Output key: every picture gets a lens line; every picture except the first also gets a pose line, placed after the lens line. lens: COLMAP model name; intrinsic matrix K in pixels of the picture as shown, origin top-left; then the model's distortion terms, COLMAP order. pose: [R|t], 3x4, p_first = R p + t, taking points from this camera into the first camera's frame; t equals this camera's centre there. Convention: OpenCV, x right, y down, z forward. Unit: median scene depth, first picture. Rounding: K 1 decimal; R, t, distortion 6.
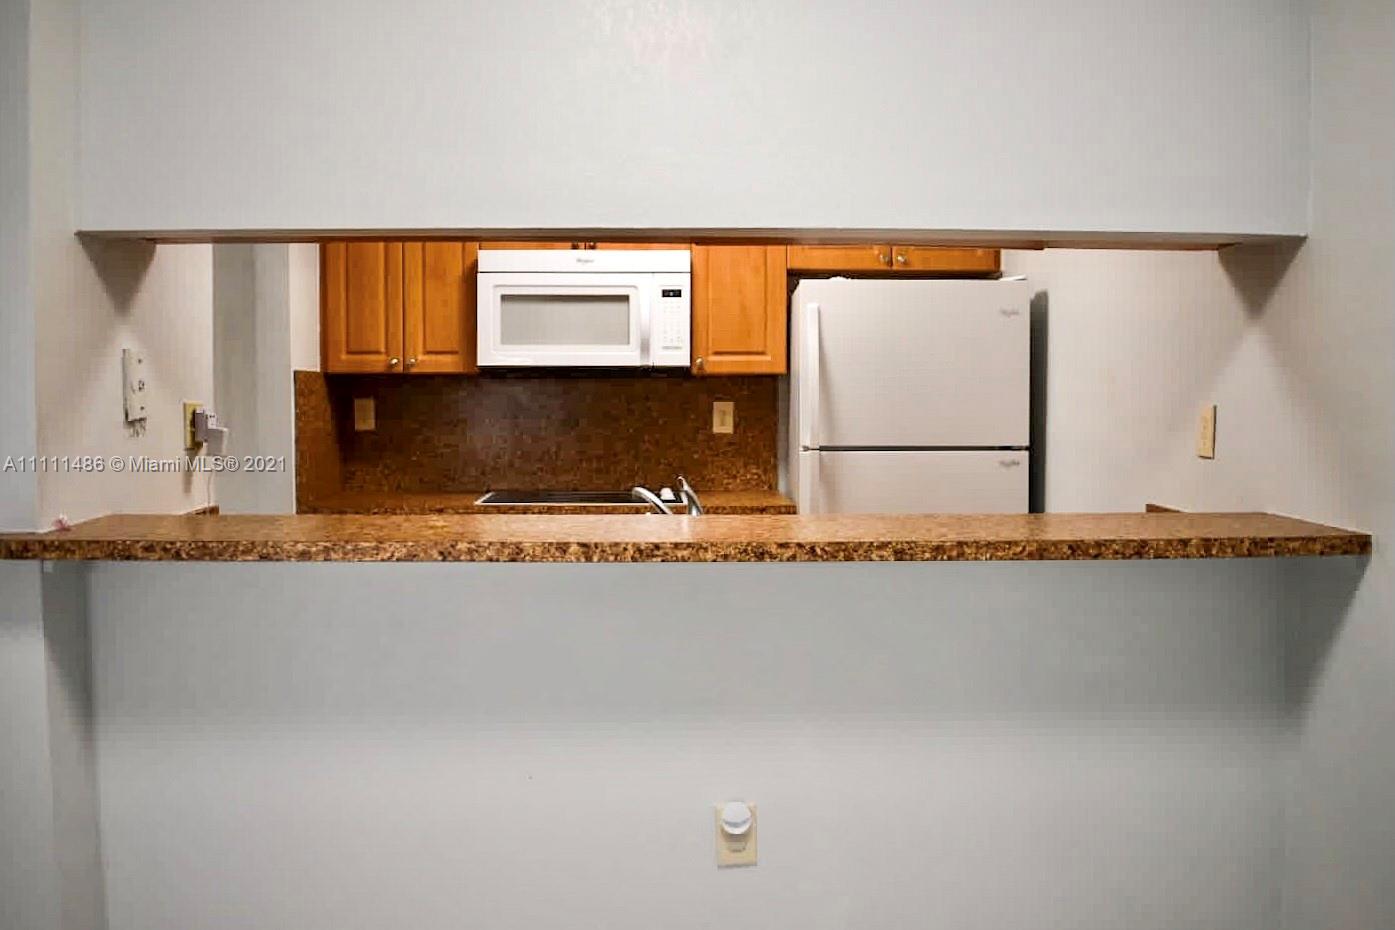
lens RADIAL K [[1290.0, 0, 734.1], [0, 1290.0, 467.7], [0, 0, 1]] dist [-0.088037, 0.020172]
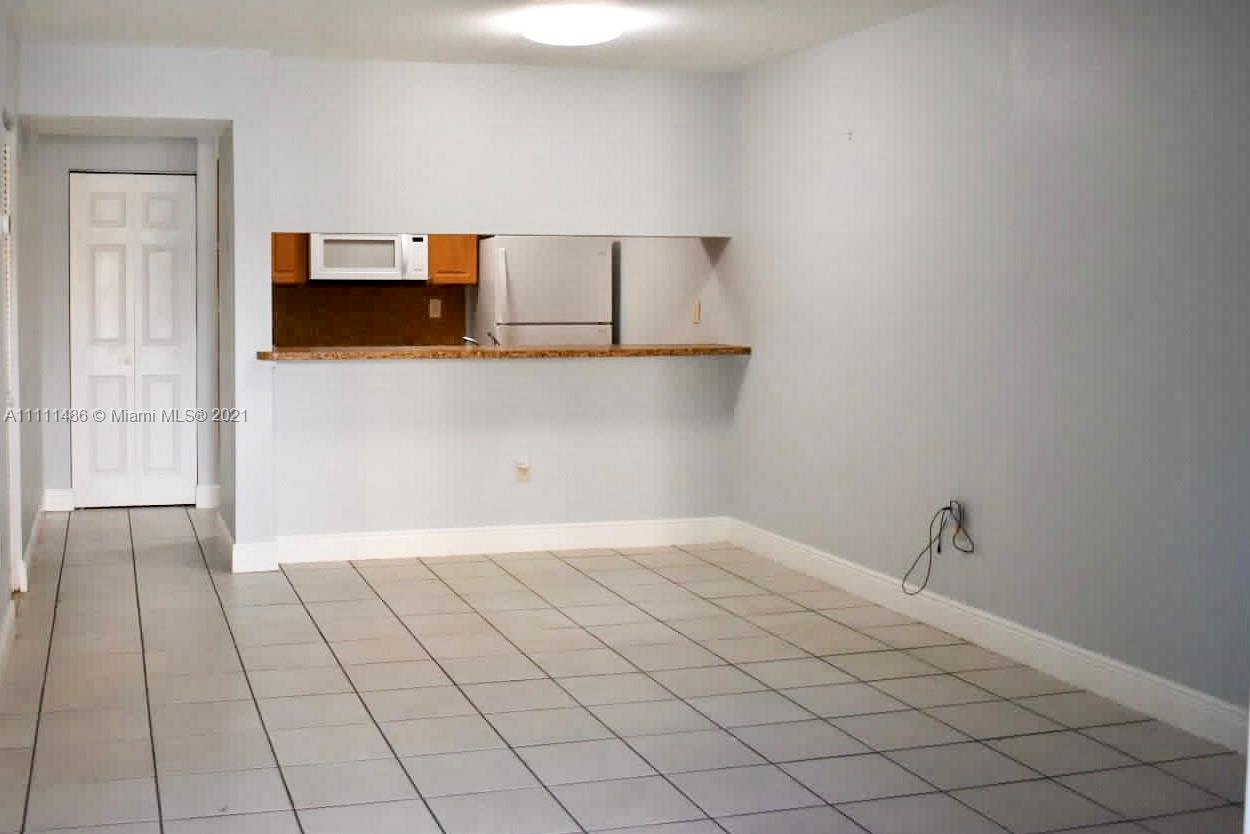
lens RADIAL K [[1289.6, 0, 625.0], [0, 1289.6, 417.0], [0, 0, 1]] dist [-0.086368, 0.012881]
pose [[0.959119, -0.024604, 0.281931, -0.283508], [0.012702, 0.998952, 0.043965, 0.038139], [-0.282717, -0.038586, 0.958427, -0.822450]]
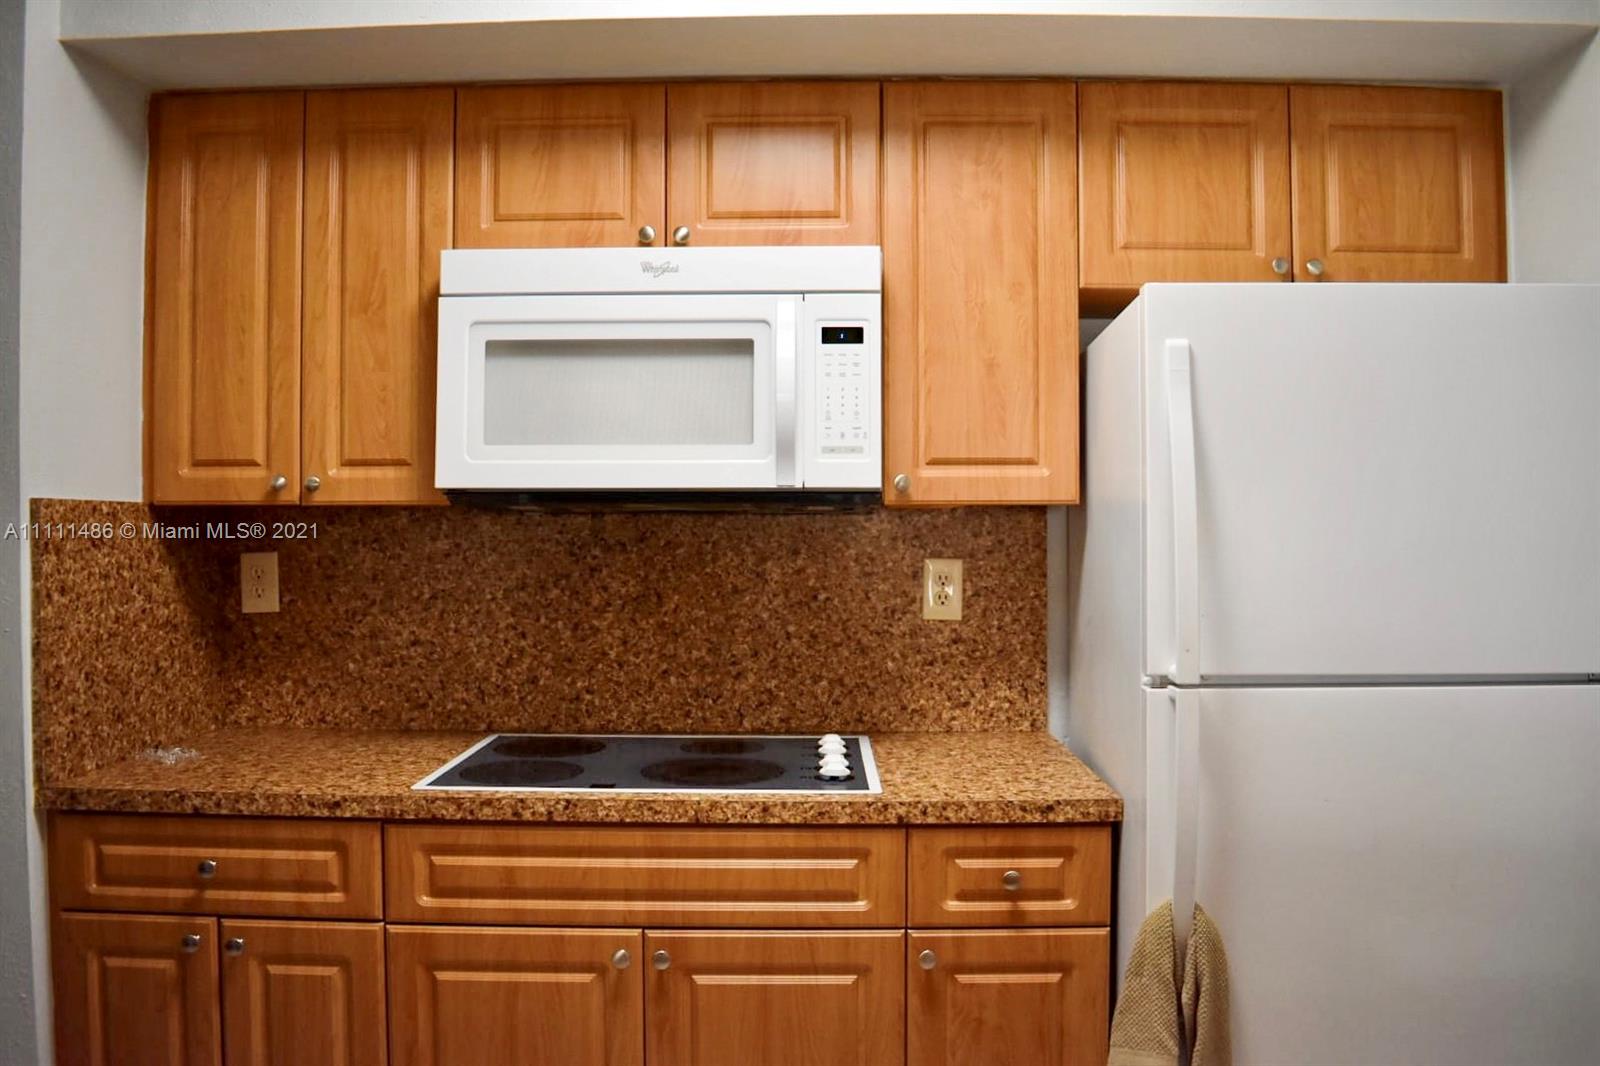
lens RADIAL K [[1273.7, 0, 800.0], [0, 1273.7, 533.0], [0, 0, 1]] dist [-0.079362, 0.000304]
pose [[0.996518, -0.001137, -0.083375, -0.025034], [-0.003075, 0.998726, -0.050377, -0.039076], [0.083326, 0.050458, 0.995244, 0.535356]]
